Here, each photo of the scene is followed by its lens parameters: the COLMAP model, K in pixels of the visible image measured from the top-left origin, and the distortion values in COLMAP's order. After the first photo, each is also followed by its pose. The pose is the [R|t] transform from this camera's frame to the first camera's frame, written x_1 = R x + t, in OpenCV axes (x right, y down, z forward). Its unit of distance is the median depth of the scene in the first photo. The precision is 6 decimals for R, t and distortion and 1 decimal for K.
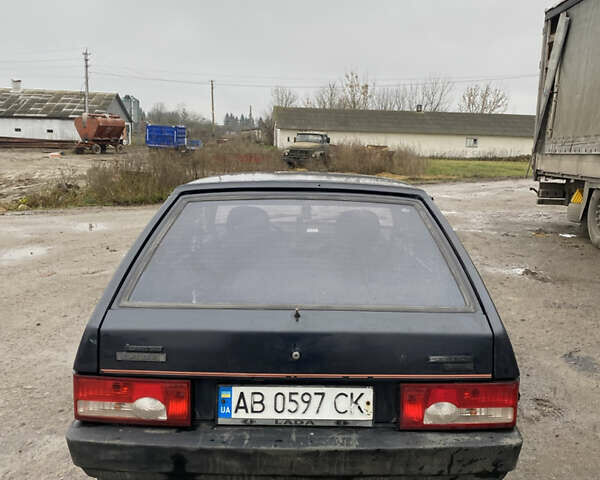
lens RADIAL K [[607.6, 0, 311.5], [0, 607.6, 239.7], [0, 0, 1]] dist [0.002500, 0.010699]
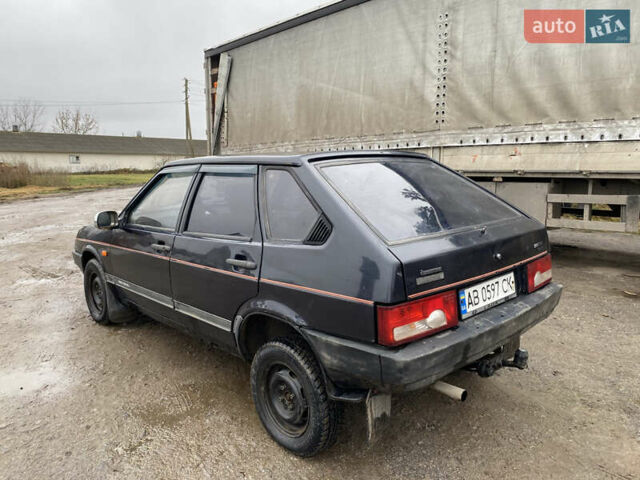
lens RADIAL K [[486.0, 0, 319.3], [0, 486.0, 233.4], [0, 0, 1]] dist [0.013532, -0.002987]
pose [[0.733039, -0.124561, 0.668684, -0.455619], [0.130136, 0.990612, 0.041868, 0.013275], [-0.667621, 0.056329, 0.742367, 0.173113]]
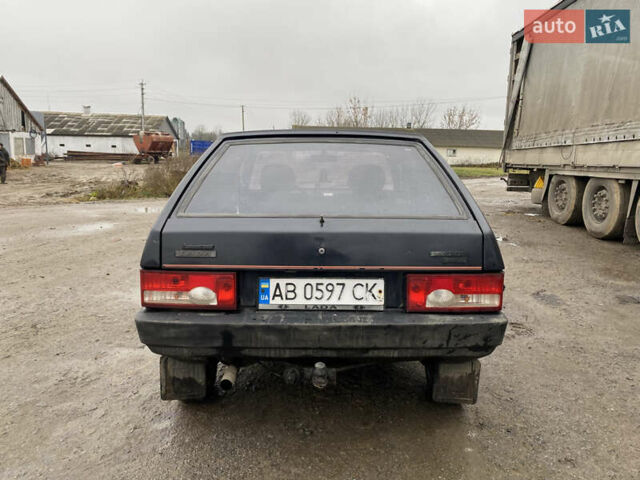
lens RADIAL K [[486.0, 0, 319.3], [0, 486.0, 233.4], [0, 0, 1]] dist [0.013532, -0.002987]
pose [[0.999944, -0.007237, -0.007698, -0.009337], [0.007233, 0.999974, -0.000570, 0.064434], [0.007702, 0.000514, 0.999970, 0.007632]]
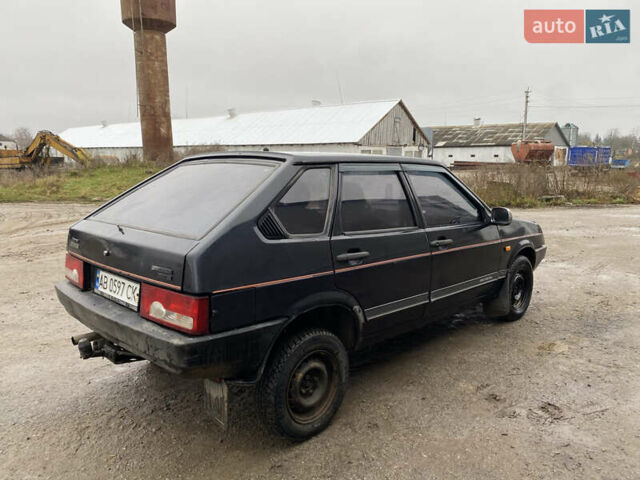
lens RADIAL K [[485.5, 0, 320.0], [0, 485.5, 240.0], [0, 0, 1]] dist [0.003547, -0.008011]
pose [[0.714650, 0.086649, -0.694095, 0.500071], [-0.091966, 0.995323, 0.029565, 0.029285], [0.693410, 0.042704, 0.719276, 0.201325]]
